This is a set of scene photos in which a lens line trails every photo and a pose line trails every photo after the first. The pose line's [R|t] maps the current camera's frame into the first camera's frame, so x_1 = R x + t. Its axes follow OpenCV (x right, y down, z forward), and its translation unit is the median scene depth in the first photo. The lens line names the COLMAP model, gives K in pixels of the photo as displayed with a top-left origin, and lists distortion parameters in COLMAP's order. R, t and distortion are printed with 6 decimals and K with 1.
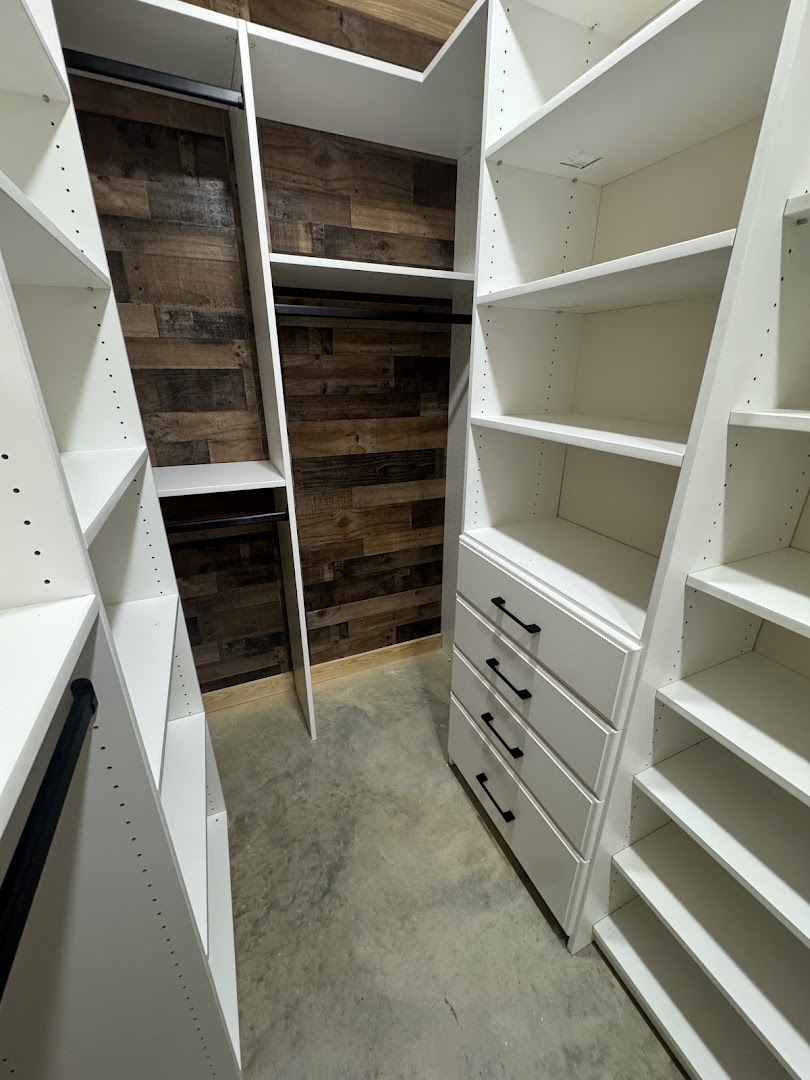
lens RADIAL K [[430.3, 0, 405.3], [0, 430.3, 539.8], [0, 0, 1]] dist [-0.001012, 0.000009]
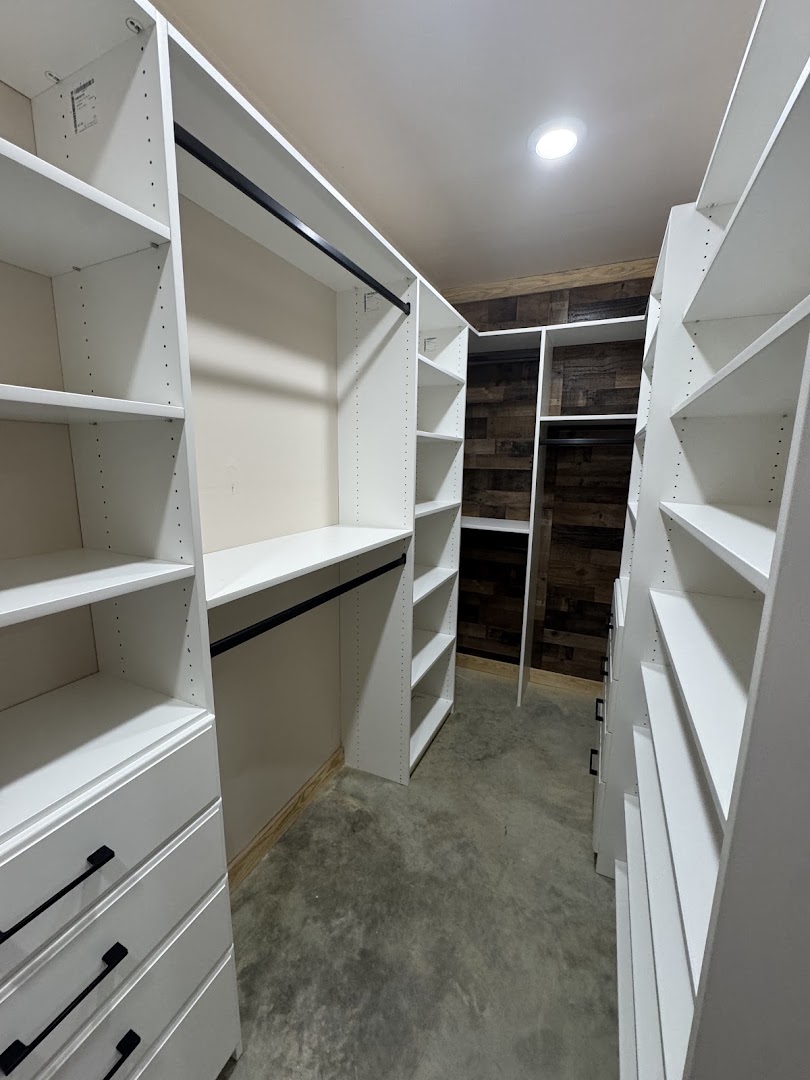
lens RADIAL K [[430.3, 0, 405.3], [0, 430.3, 539.3], [0, 0, 1]] dist [-0.001012, 0.000009]
pose [[0.657907, 0.143605, -0.739281, 0.612178], [-0.285944, 0.955772, -0.068811, 0.144304], [0.696702, 0.256664, 0.669872, -0.464829]]
